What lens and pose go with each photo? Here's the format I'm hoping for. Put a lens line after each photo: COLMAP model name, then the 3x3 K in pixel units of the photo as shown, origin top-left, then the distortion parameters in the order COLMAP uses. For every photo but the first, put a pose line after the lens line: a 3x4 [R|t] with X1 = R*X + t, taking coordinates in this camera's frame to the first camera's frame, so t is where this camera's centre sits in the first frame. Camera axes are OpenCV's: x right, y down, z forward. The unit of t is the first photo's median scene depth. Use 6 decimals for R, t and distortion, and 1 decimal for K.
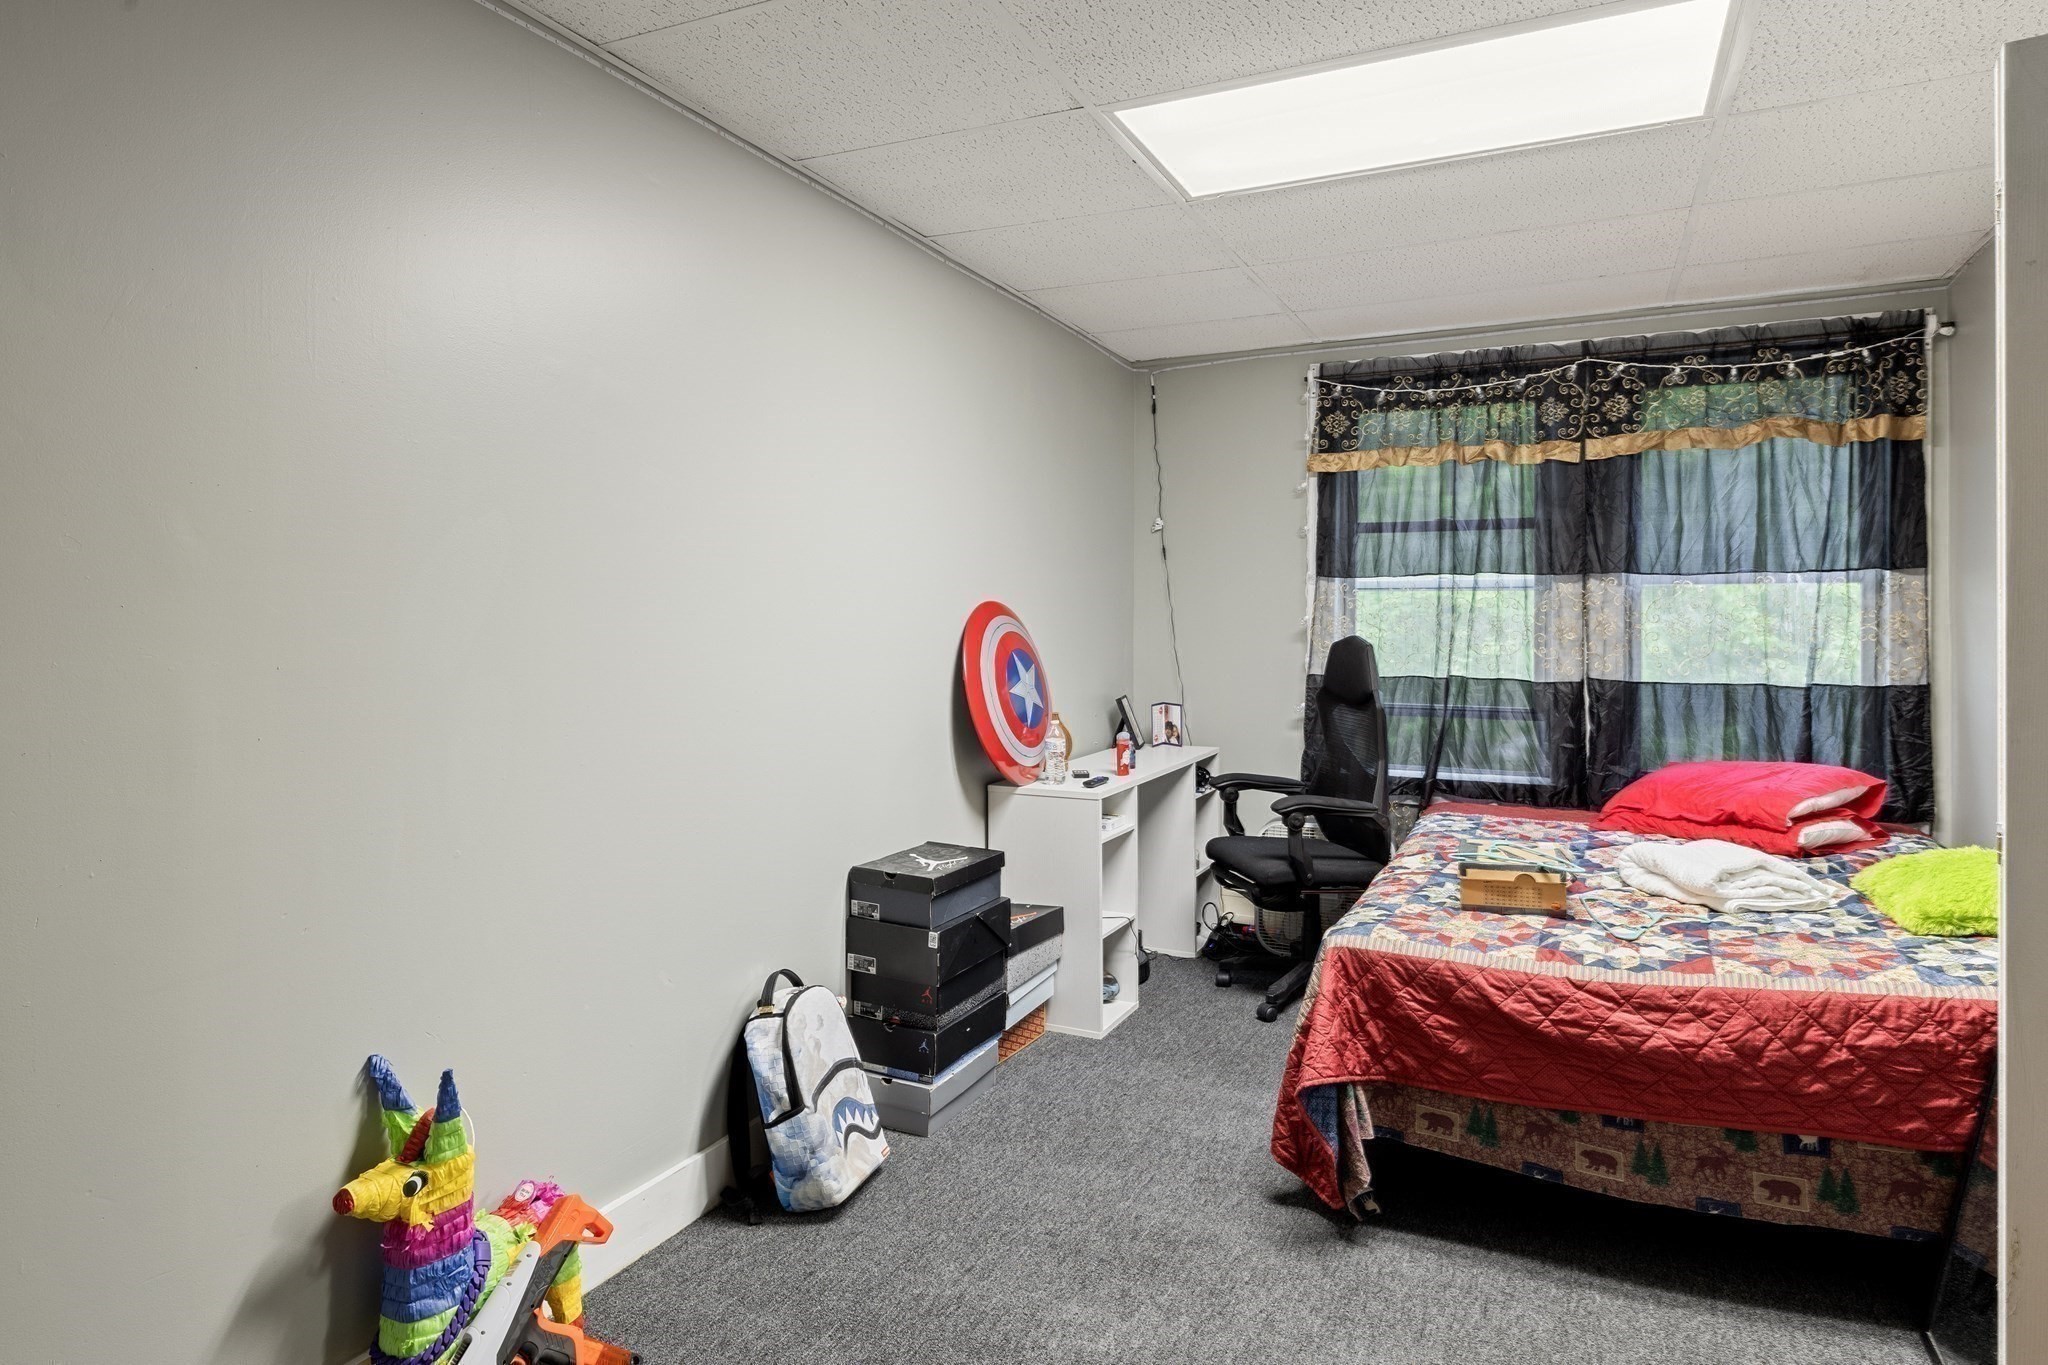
lens RADIAL K [[1144.4, 0, 1025.8], [0, 1144.4, 619.3], [0, 0, 1]] dist [-0.002688, 0.000544]
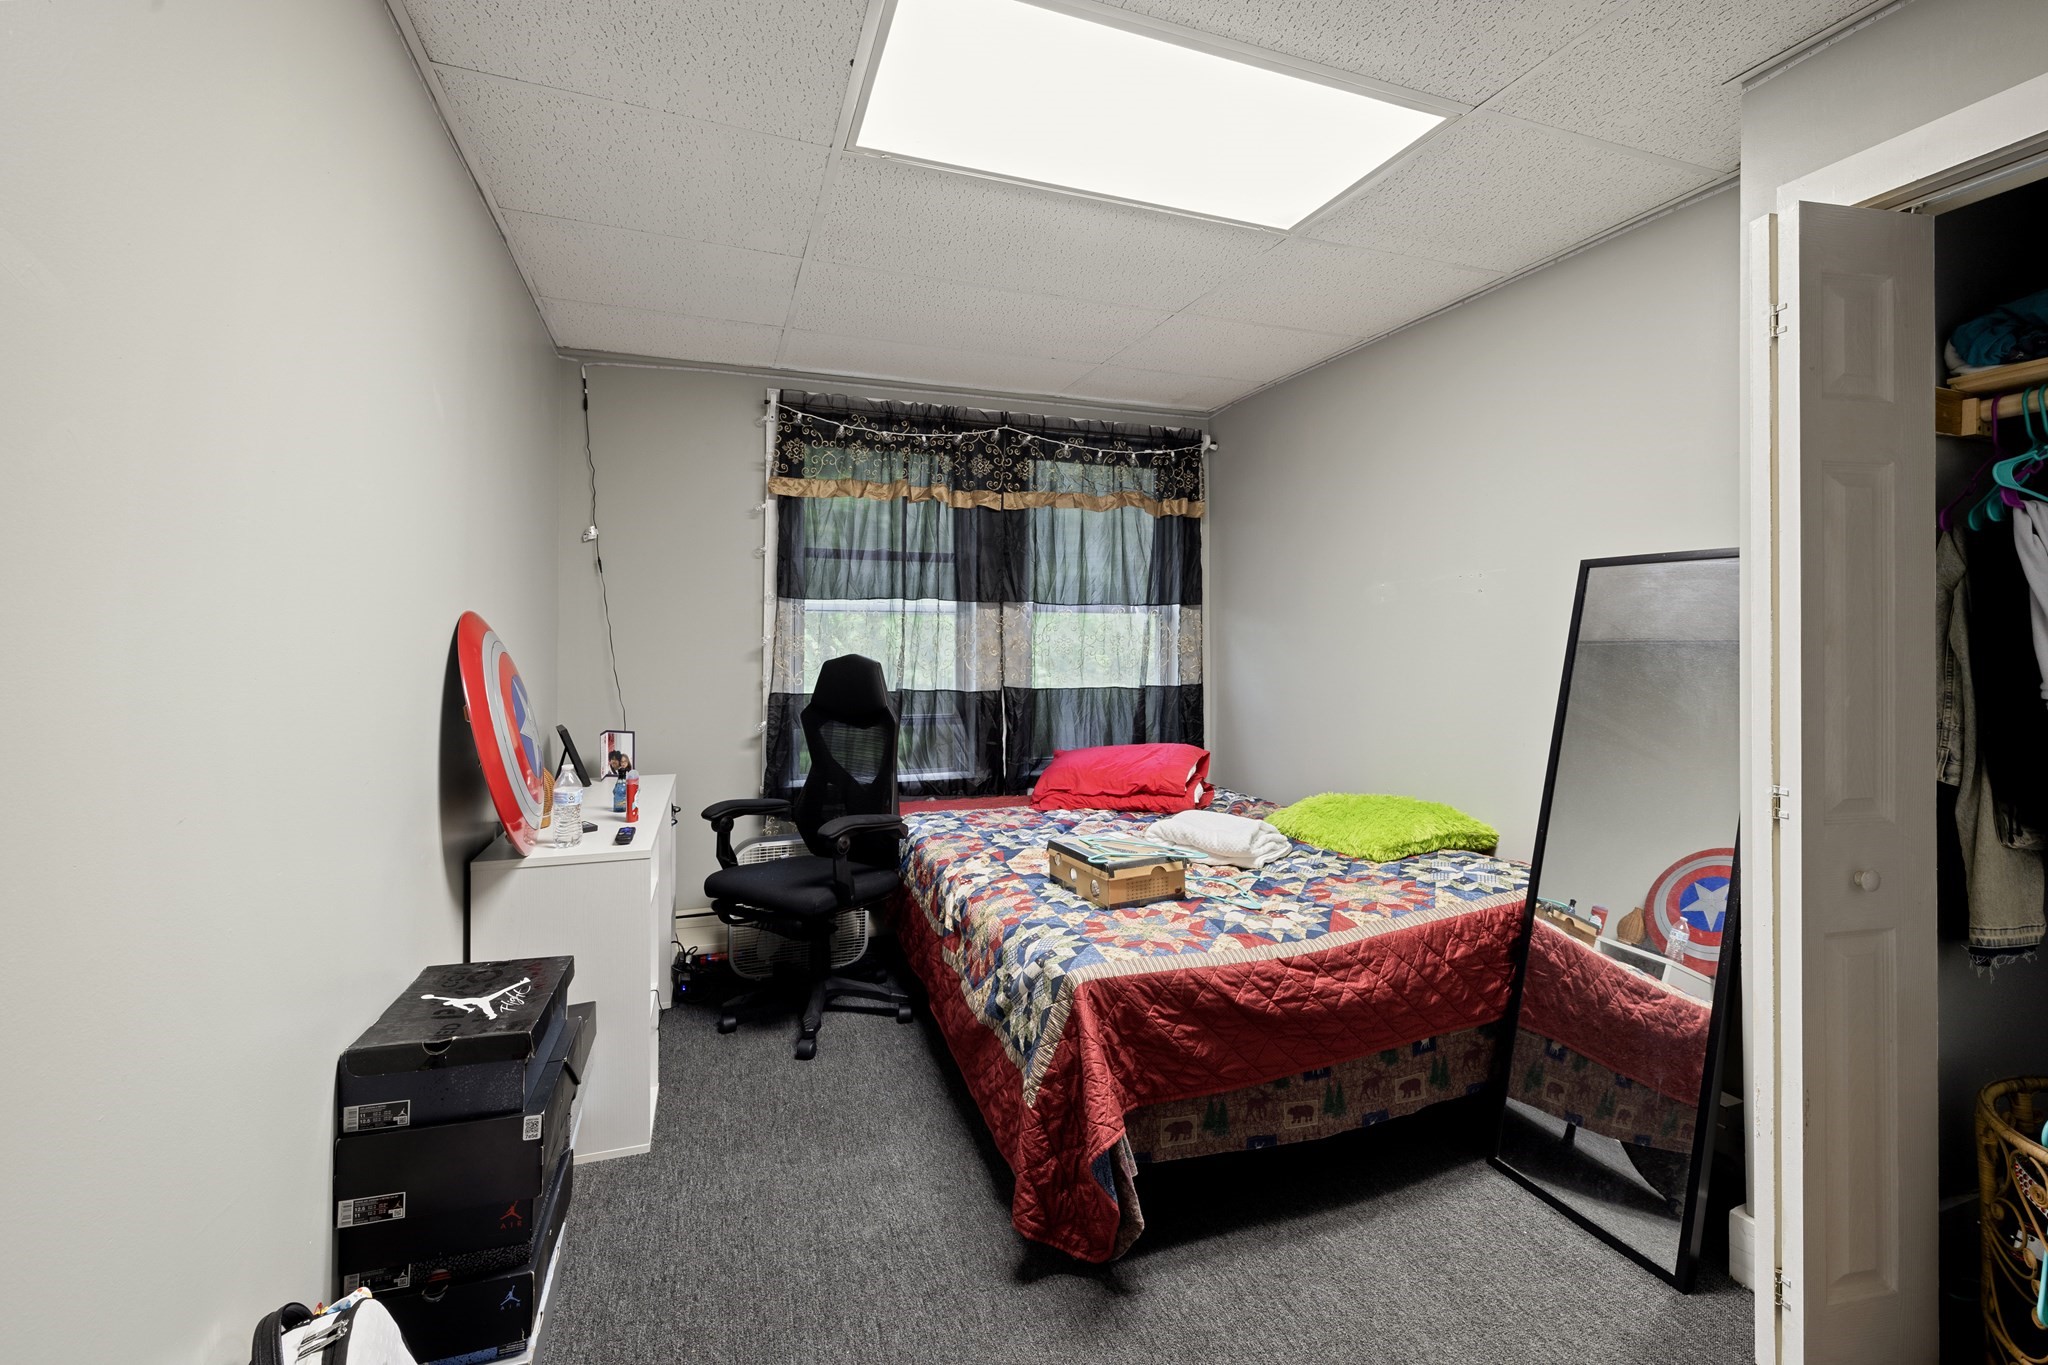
lens RADIAL K [[886.4, 0, 1026.1], [0, 886.4, 645.2], [0, 0, 1]] dist [0.000433, 0.000268]
pose [[0.698512, -0.001431, 0.715597, -0.186976], [0.000176, 0.999998, 0.001827, 0.004892], [-0.715599, -0.001150, 0.698511, 0.344120]]
